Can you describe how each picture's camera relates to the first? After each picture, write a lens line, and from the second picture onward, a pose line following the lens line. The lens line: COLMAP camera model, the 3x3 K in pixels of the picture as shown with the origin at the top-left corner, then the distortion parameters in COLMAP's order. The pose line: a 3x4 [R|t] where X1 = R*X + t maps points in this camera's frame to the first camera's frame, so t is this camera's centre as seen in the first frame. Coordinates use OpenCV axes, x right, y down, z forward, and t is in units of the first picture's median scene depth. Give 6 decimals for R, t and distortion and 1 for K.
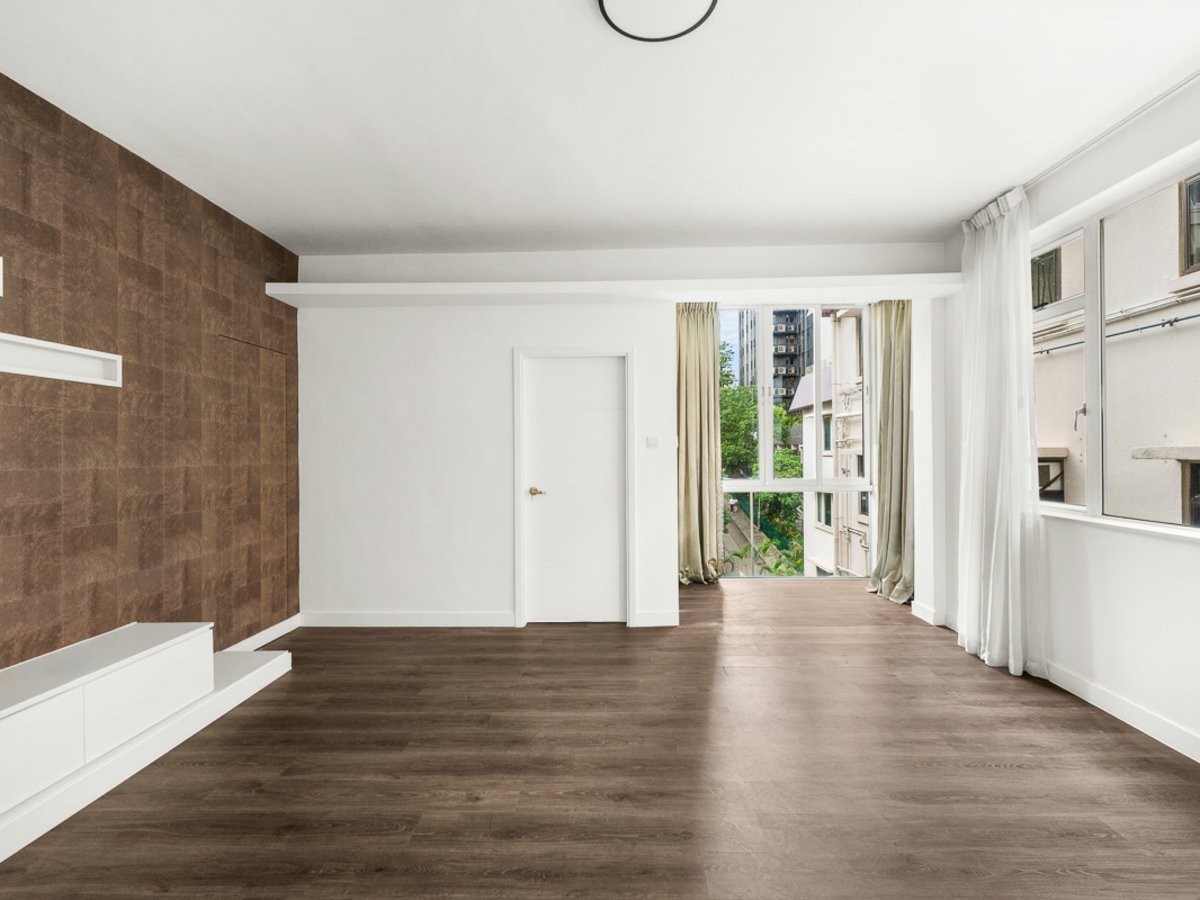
lens RADIAL K [[550.8, 0, 600.5], [0, 550.8, 450.7], [0, 0, 1]] dist [0.000219, -0.000266]
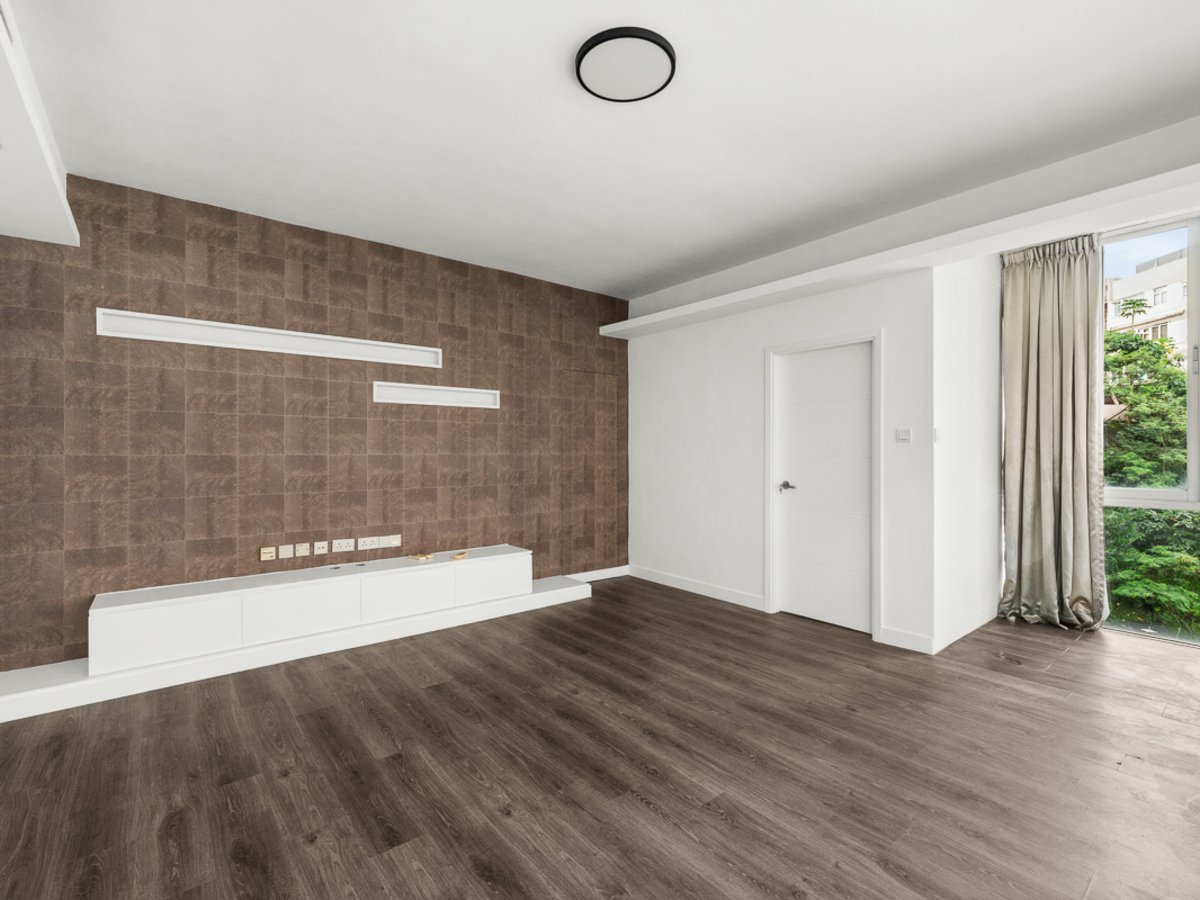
lens RADIAL K [[550.8, 0, 596.3], [0, 550.8, 453.8], [0, 0, 1]] dist [0.000219, -0.000266]
pose [[0.640483, 0.012016, -0.767879, 0.531752], [-0.002191, 0.999902, 0.013820, 0.003015], [0.767970, -0.007169, 0.640446, 0.089129]]
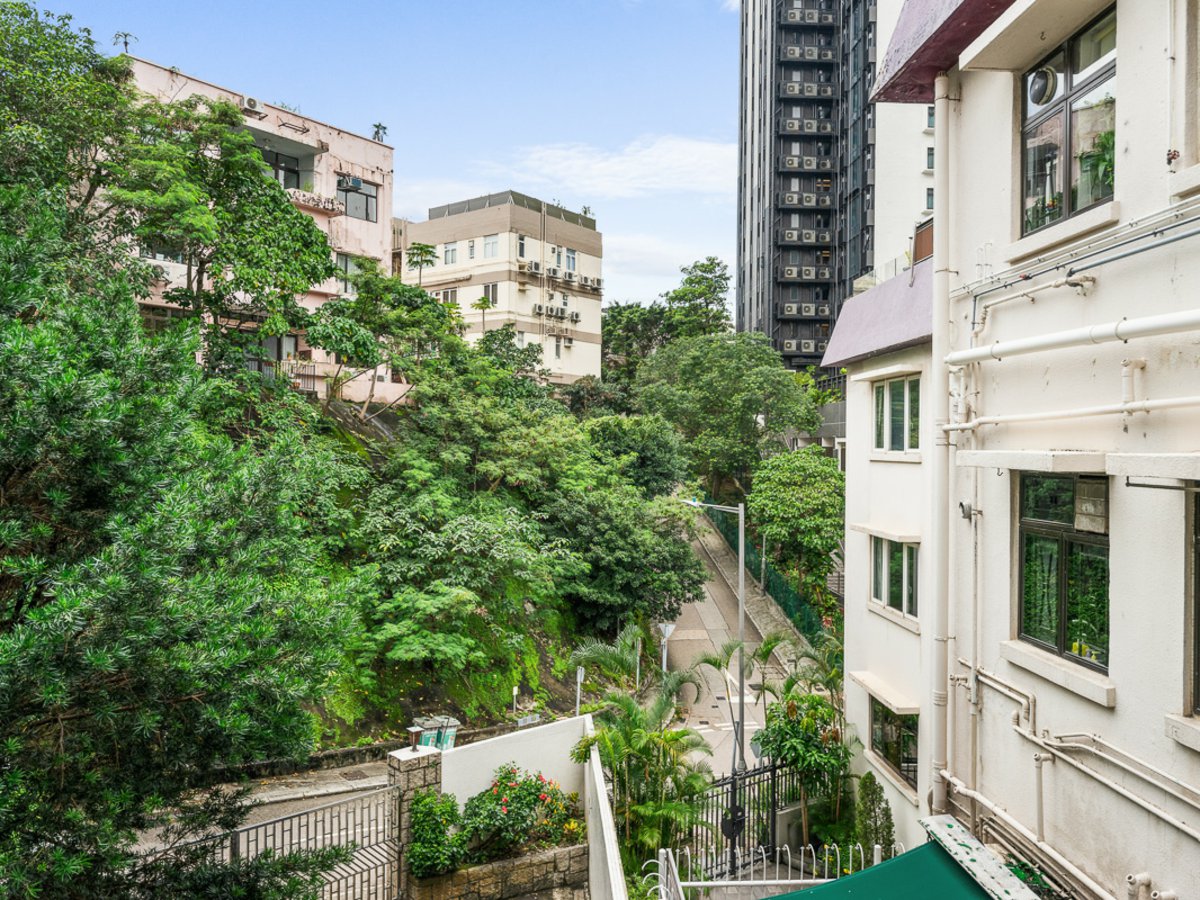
lens RADIAL K [[868.8, 0, 599.4], [0, 868.8, 444.8], [0, 0, 1]] dist [0.003306, -0.000949]
pose [[0.996414, 0.017445, 0.082798, 0.540513], [-0.017593, 0.999845, 0.001059, -0.009454], [-0.082766, -0.002511, 0.996566, 1.574244]]
